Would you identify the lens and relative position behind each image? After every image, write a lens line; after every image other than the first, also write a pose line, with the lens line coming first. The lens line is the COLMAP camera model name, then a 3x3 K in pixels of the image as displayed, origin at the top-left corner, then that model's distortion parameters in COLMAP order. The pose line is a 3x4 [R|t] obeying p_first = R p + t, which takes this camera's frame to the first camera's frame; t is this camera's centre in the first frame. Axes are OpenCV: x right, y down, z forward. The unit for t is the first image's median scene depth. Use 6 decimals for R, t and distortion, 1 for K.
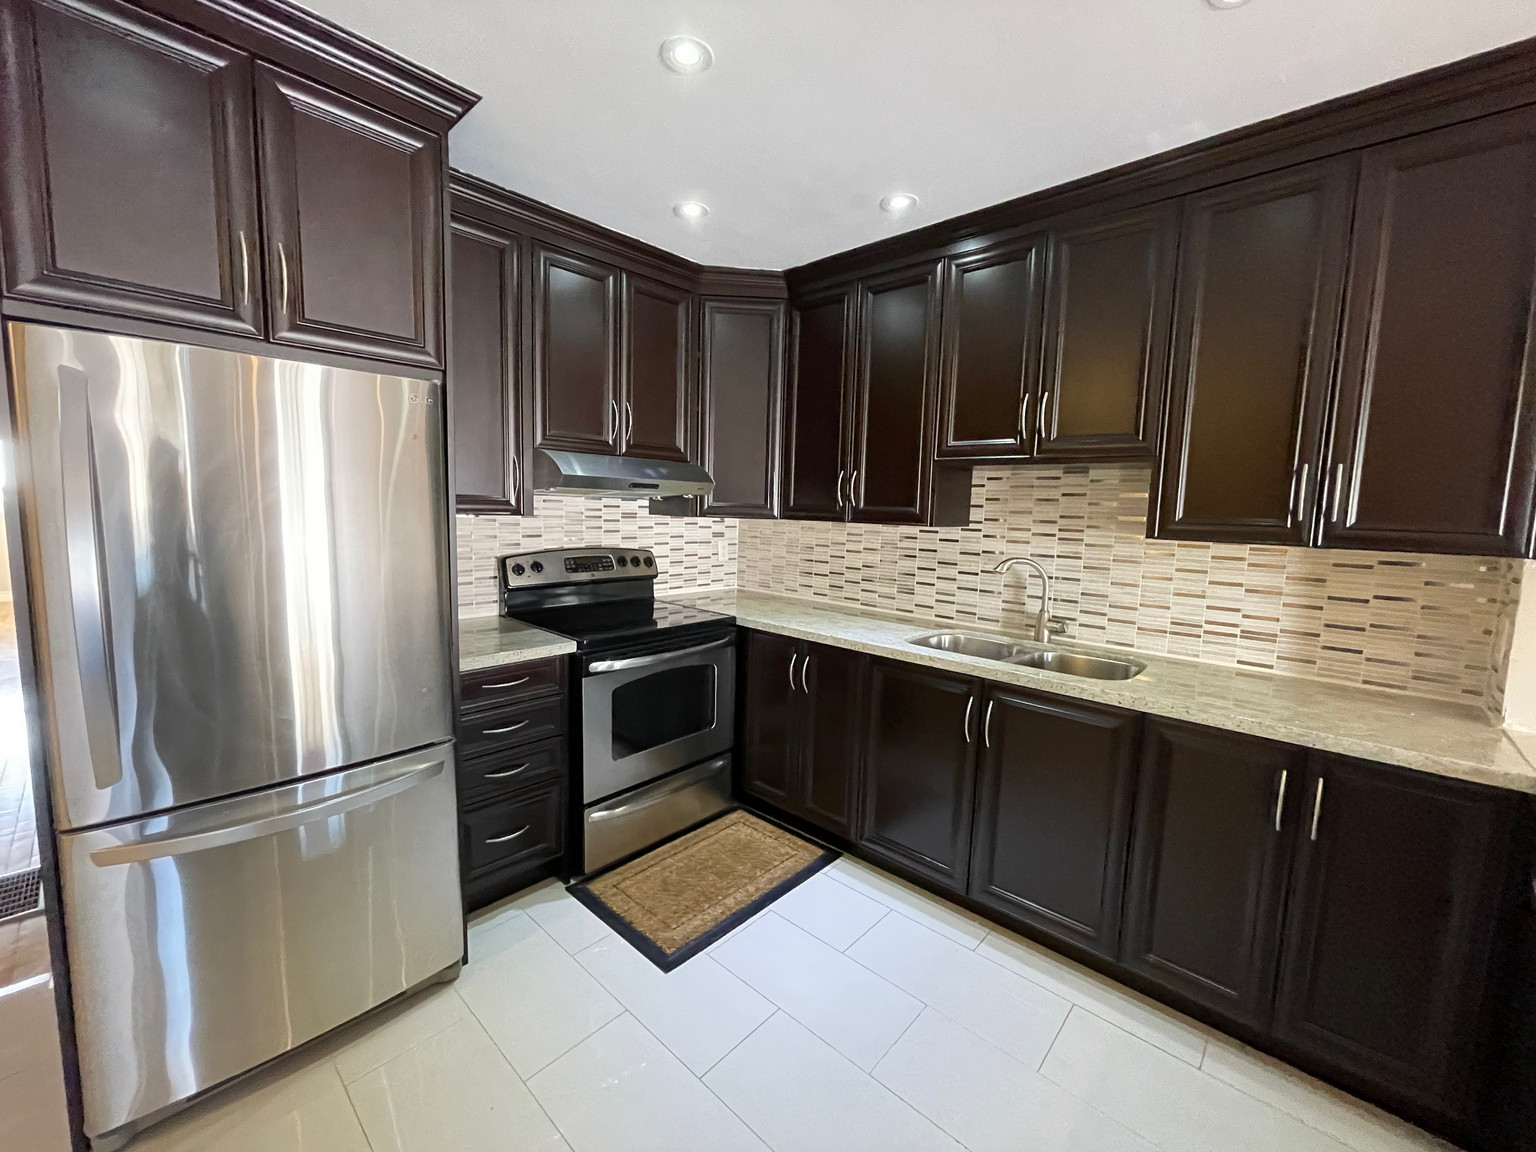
lens RADIAL K [[618.9, 0, 769.6], [0, 618.9, 575.1], [0, 0, 1]] dist [-0.007609, 0.001113]
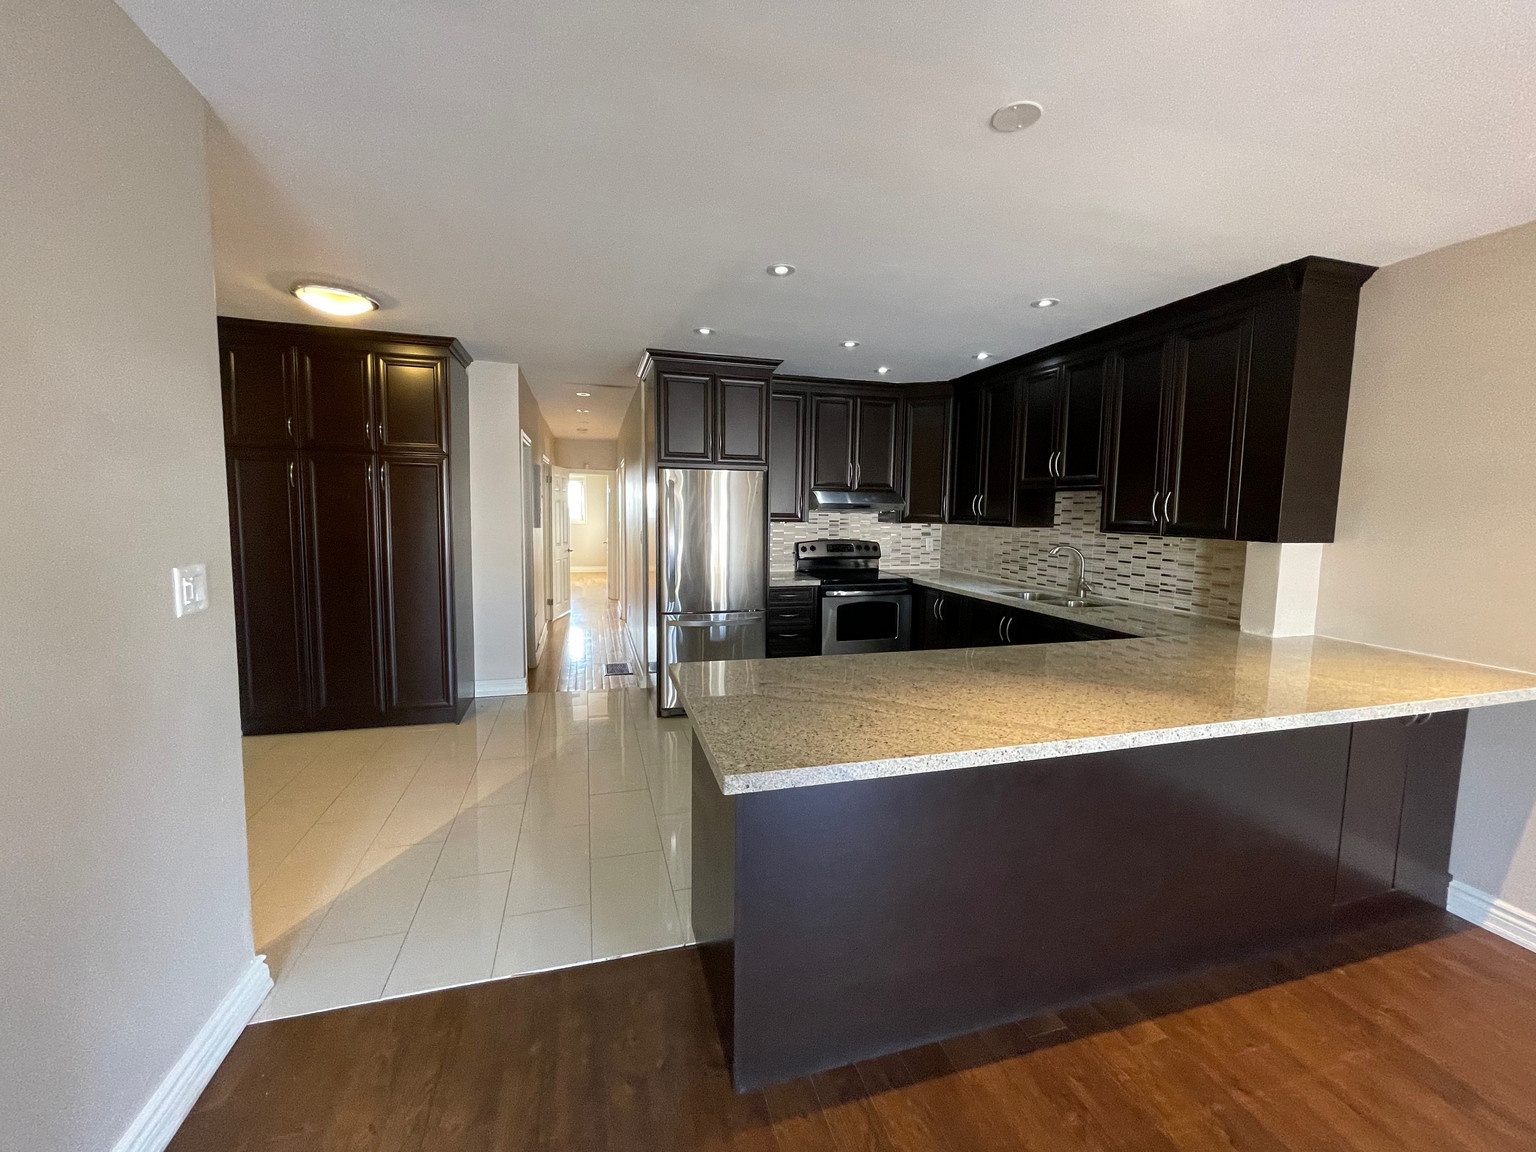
lens RADIAL K [[618.9, 0, 773.1], [0, 618.9, 569.7], [0, 0, 1]] dist [-0.007609, 0.001113]
pose [[0.859036, 0.032711, -0.510869, 0.530471], [-0.044998, 0.998918, -0.011705, 0.084301], [0.509933, 0.033043, 0.859579, -0.768205]]
